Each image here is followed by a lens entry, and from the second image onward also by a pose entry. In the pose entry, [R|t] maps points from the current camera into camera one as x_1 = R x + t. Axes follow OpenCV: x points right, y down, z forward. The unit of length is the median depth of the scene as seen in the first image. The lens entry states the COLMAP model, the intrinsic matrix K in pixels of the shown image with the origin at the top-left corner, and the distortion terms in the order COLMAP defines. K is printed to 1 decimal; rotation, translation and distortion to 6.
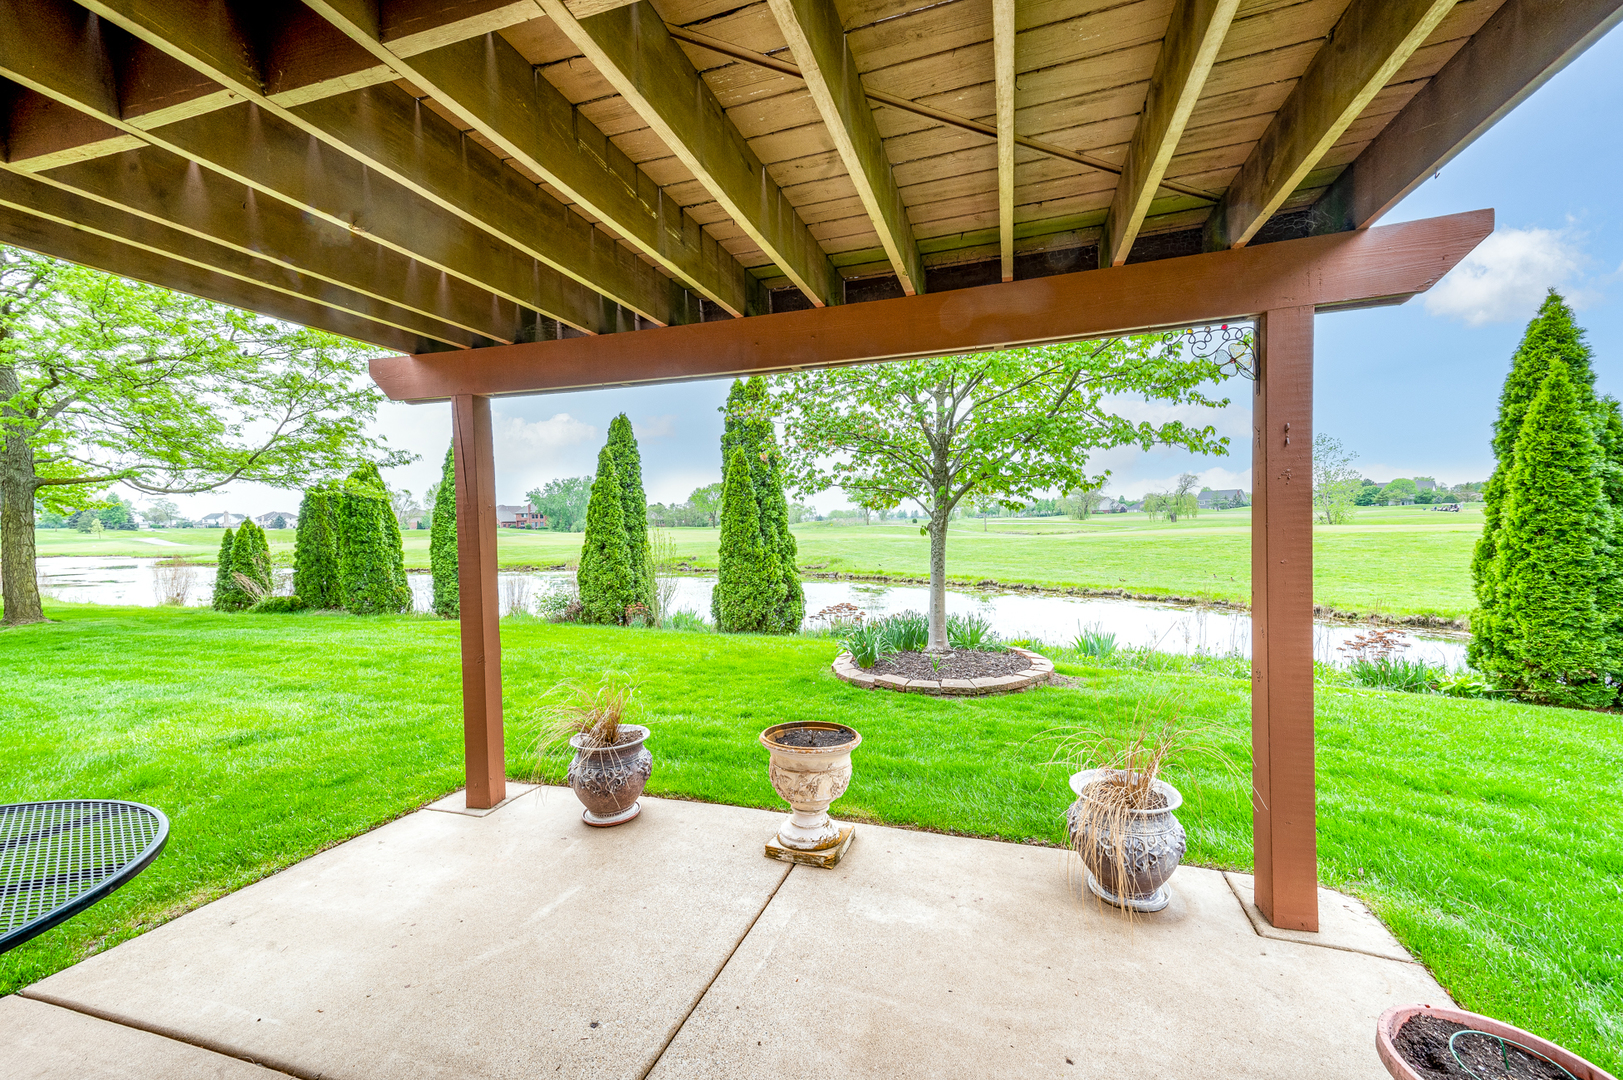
lens RADIAL K [[643.5, 0, 810.8], [0, 643.5, 538.7], [0, 0, 1]] dist [-0.003148, -0.000146]
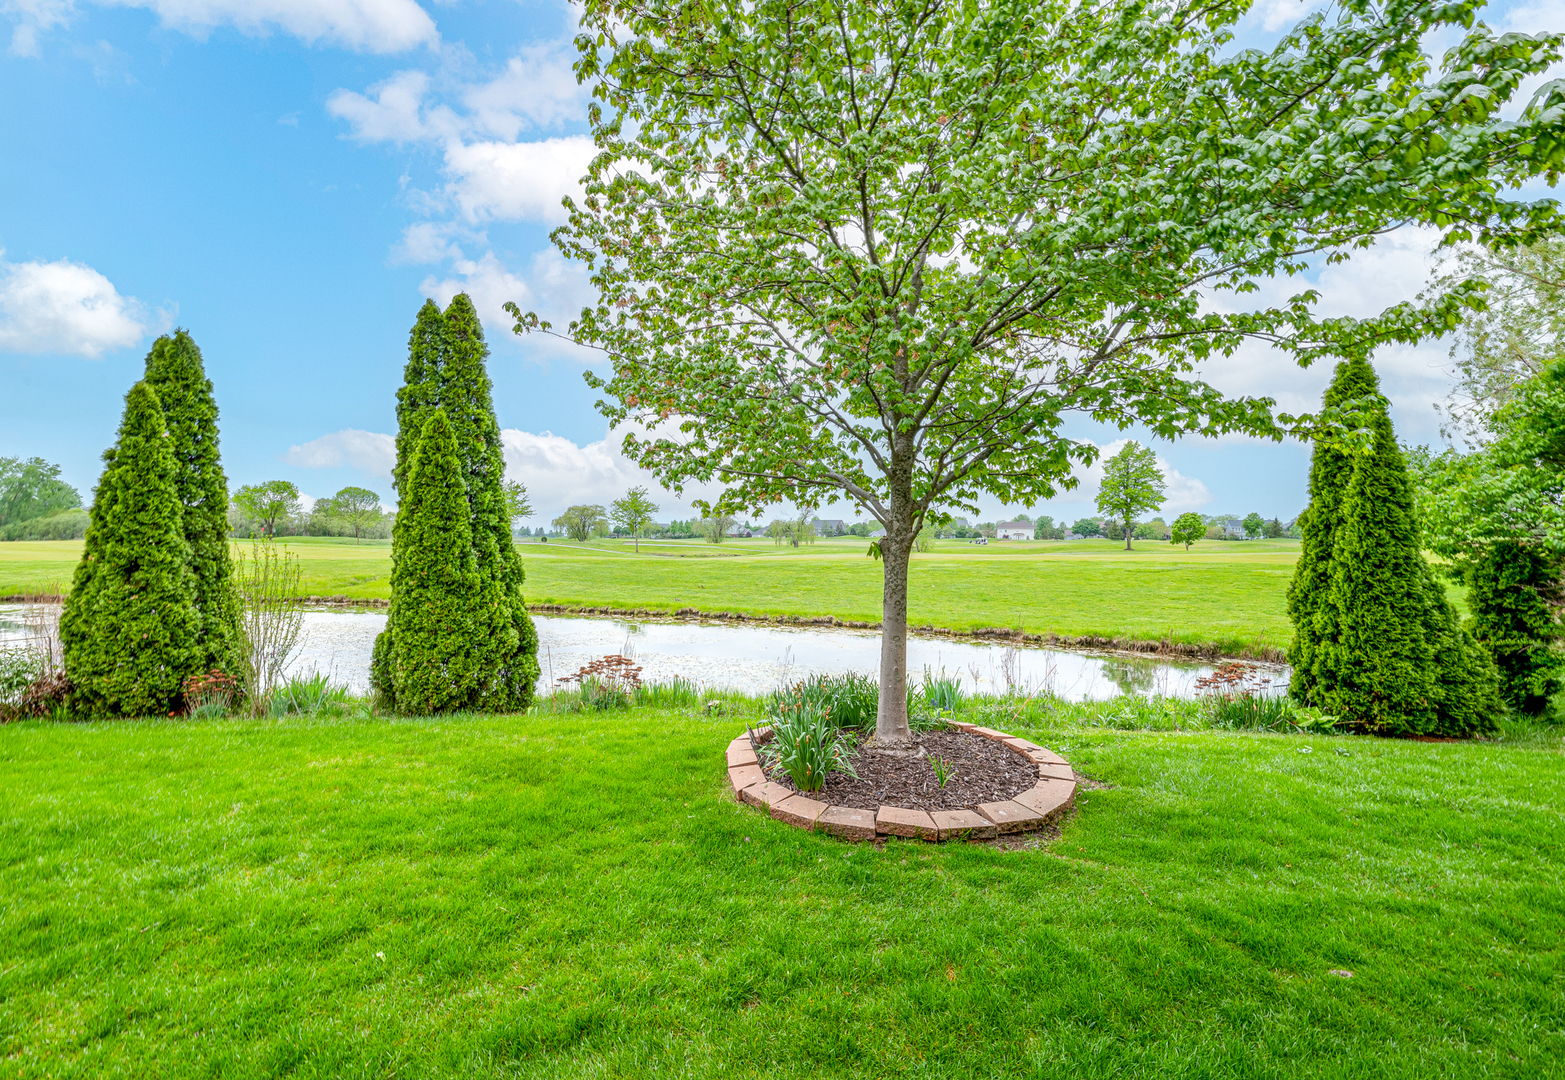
lens RADIAL K [[675.9, 0, 757.5], [0, 675.9, 538.8], [0, 0, 1]] dist [0.007664, -0.000159]
pose [[0.883700, 0.030067, 0.467087, -0.131979], [-0.015402, 0.999262, -0.035184, 0.000521], [-0.467800, 0.023898, 0.883511, 0.267737]]
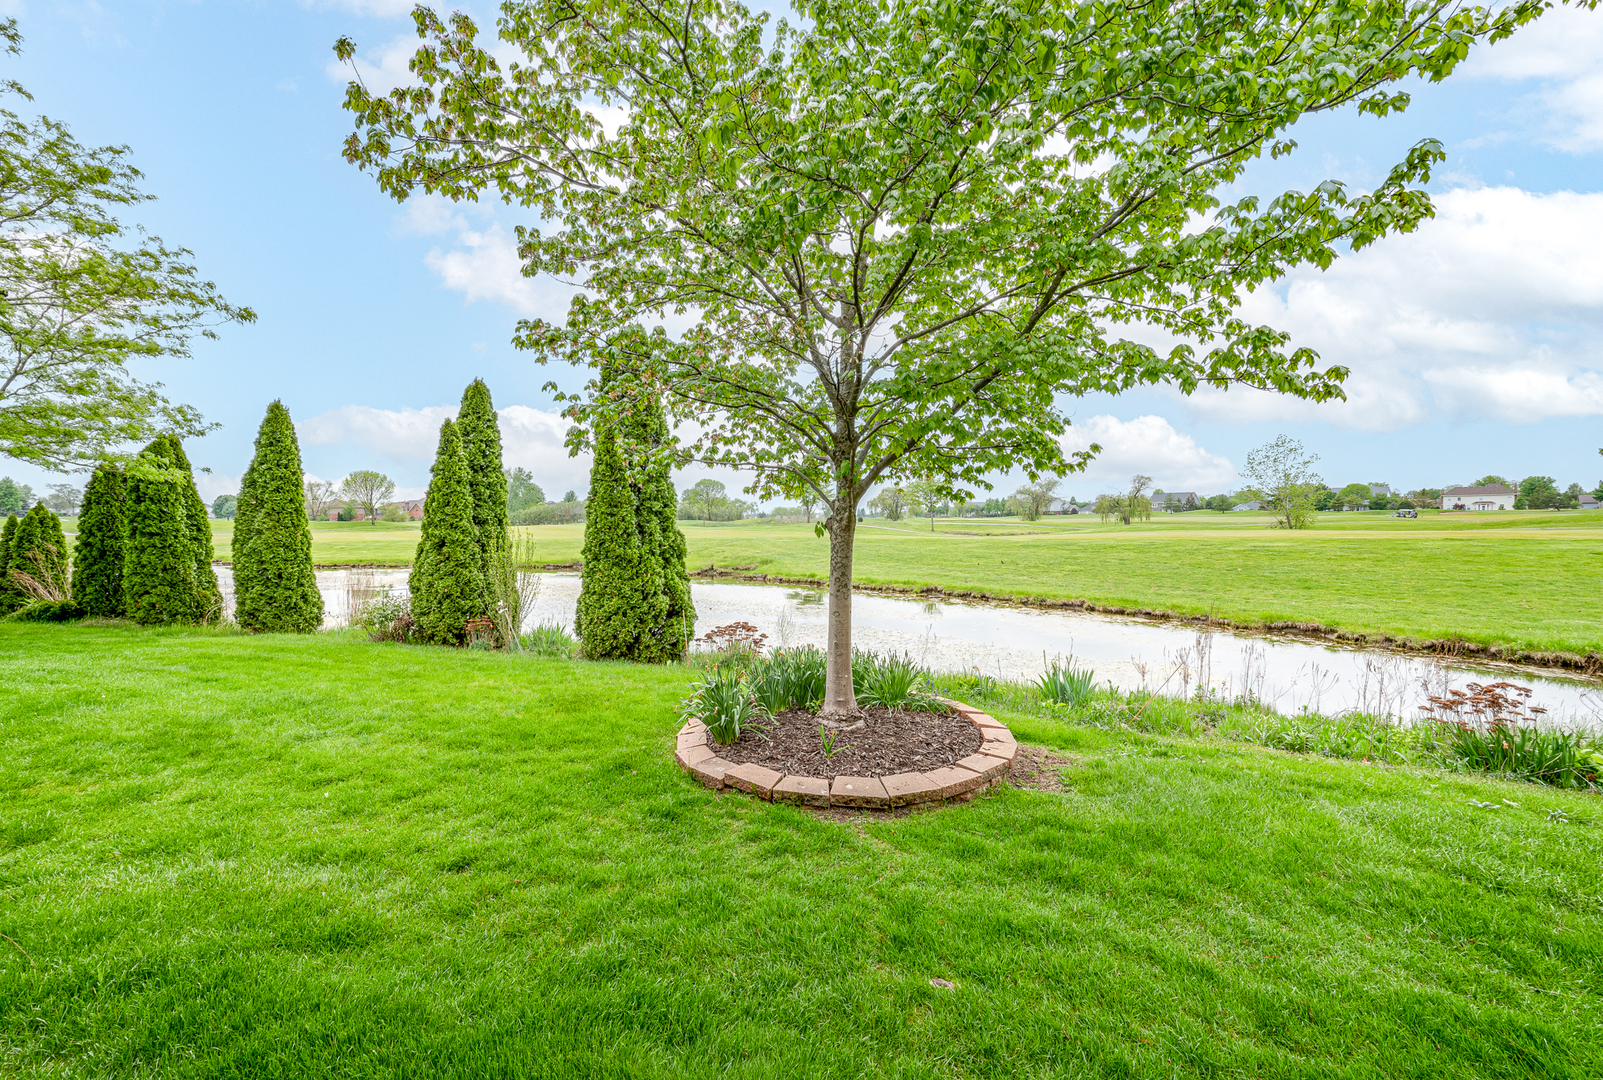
lens RADIAL K [[656.8, 0, 773.8], [0, 656.8, 519.3], [0, 0, 1]] dist [0.008508, -0.000263]
pose [[0.999568, 0.014479, 0.025583, 0.062673], [-0.013806, 0.999560, -0.026271, -0.002634], [-0.025952, 0.025907, 0.999327, 0.187253]]
